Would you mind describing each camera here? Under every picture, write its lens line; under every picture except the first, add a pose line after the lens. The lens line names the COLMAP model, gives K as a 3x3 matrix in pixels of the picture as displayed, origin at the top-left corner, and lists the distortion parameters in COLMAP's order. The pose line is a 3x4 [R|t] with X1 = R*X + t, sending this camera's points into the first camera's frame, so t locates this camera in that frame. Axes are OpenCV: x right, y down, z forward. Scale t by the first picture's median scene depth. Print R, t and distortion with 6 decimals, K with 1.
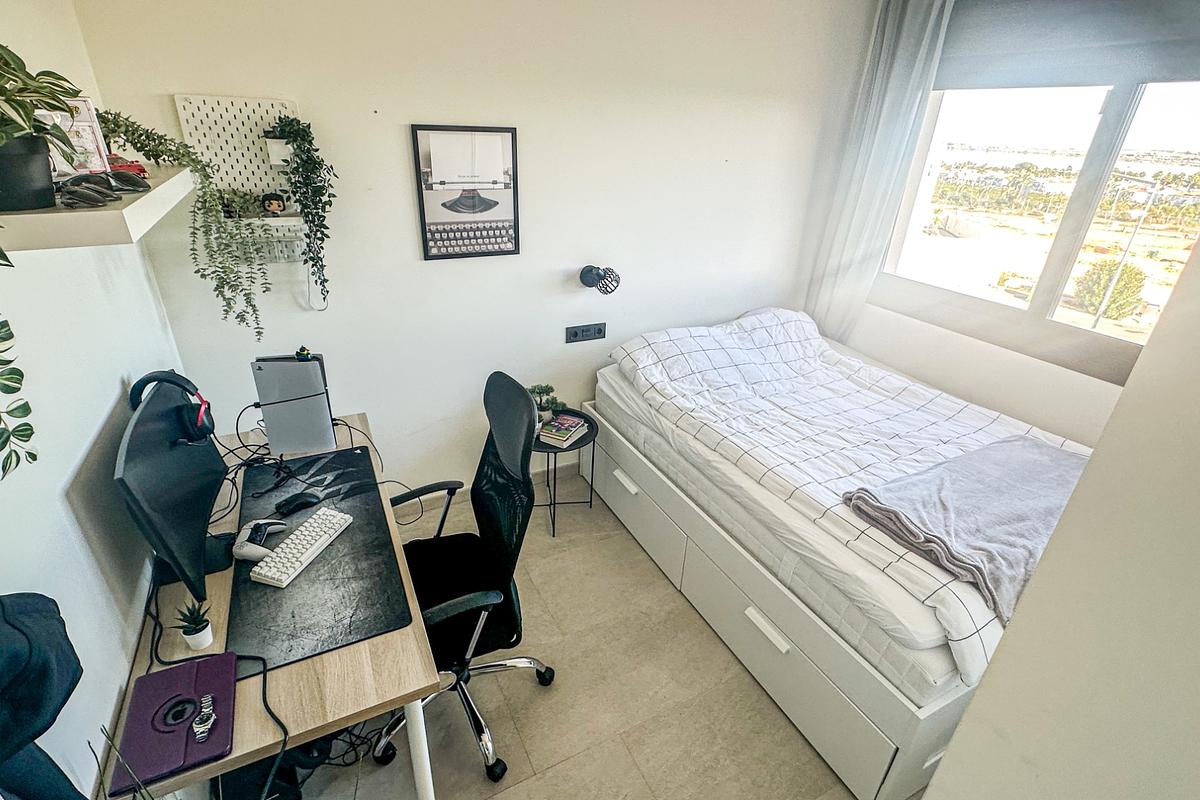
lens RADIAL K [[560.2, 0, 601.3], [0, 560.2, 396.2], [0, 0, 1]] dist [-0.000722, -0.000270]
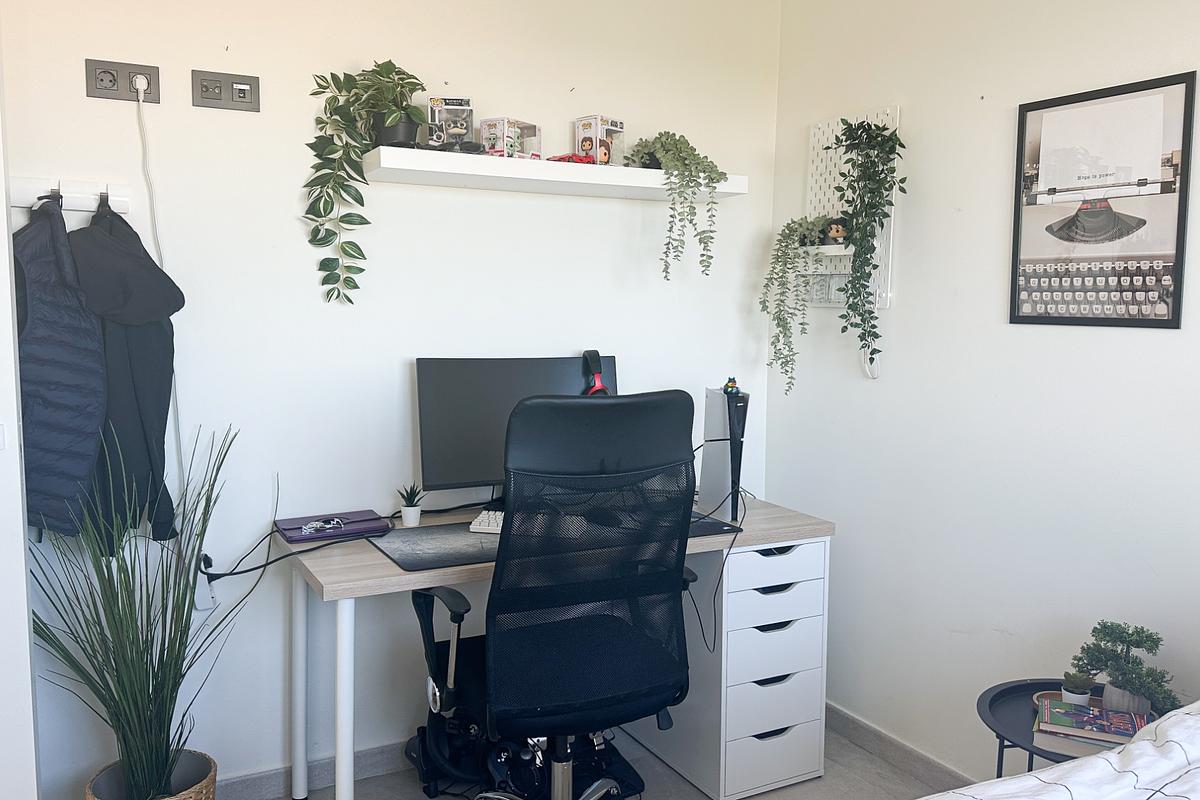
lens RADIAL K [[1020.1, 0, 601.2], [0, 1020.1, 411.1], [0, 0, 1]] dist [0.040330, -0.030053]
pose [[0.028771, 0.077413, -0.996584, 0.739388], [-0.441653, 0.895386, 0.056802, -0.035061], [0.896724, 0.438510, 0.059951, 0.600017]]
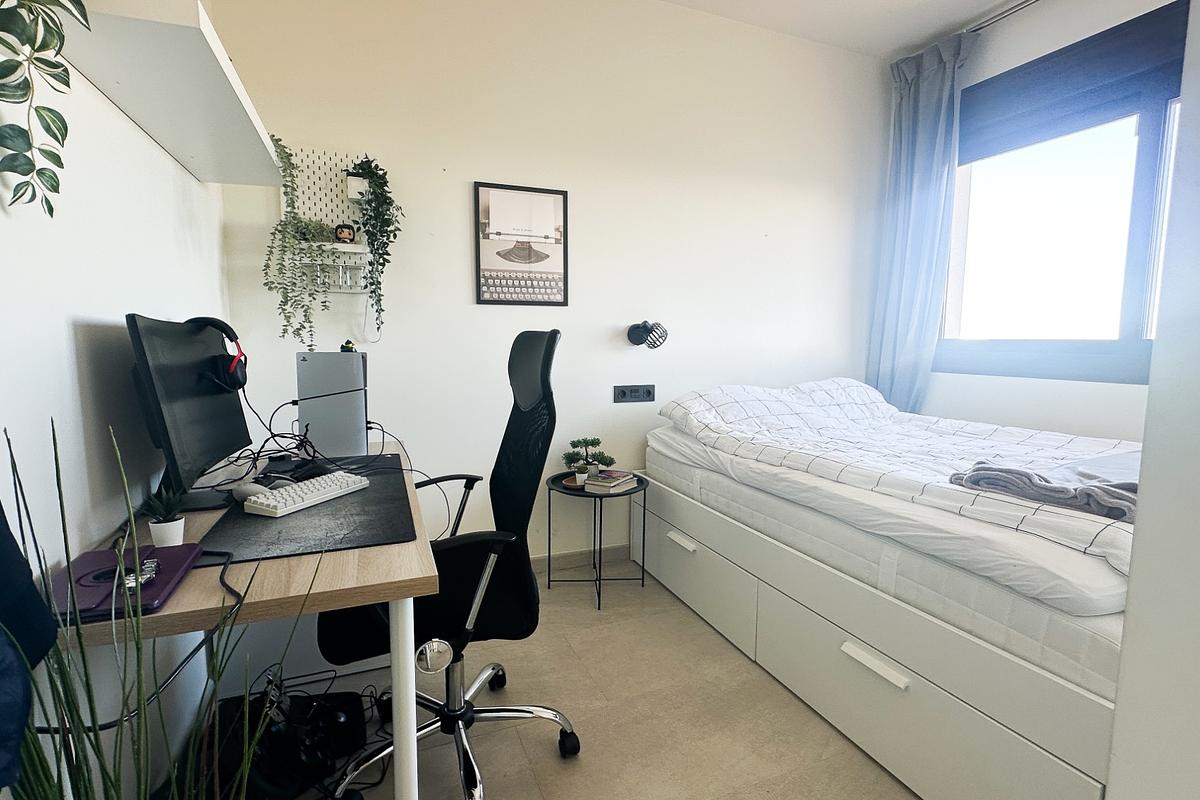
lens RADIAL K [[560.2, 0, 602.5], [0, 560.2, 397.6], [0, 0, 1]] dist [-0.000722, -0.000270]
pose [[0.995560, -0.025273, -0.090669, 0.006327], [-0.007050, 0.940555, -0.339570, 0.272991], [0.093861, 0.338701, 0.936201, 0.108904]]
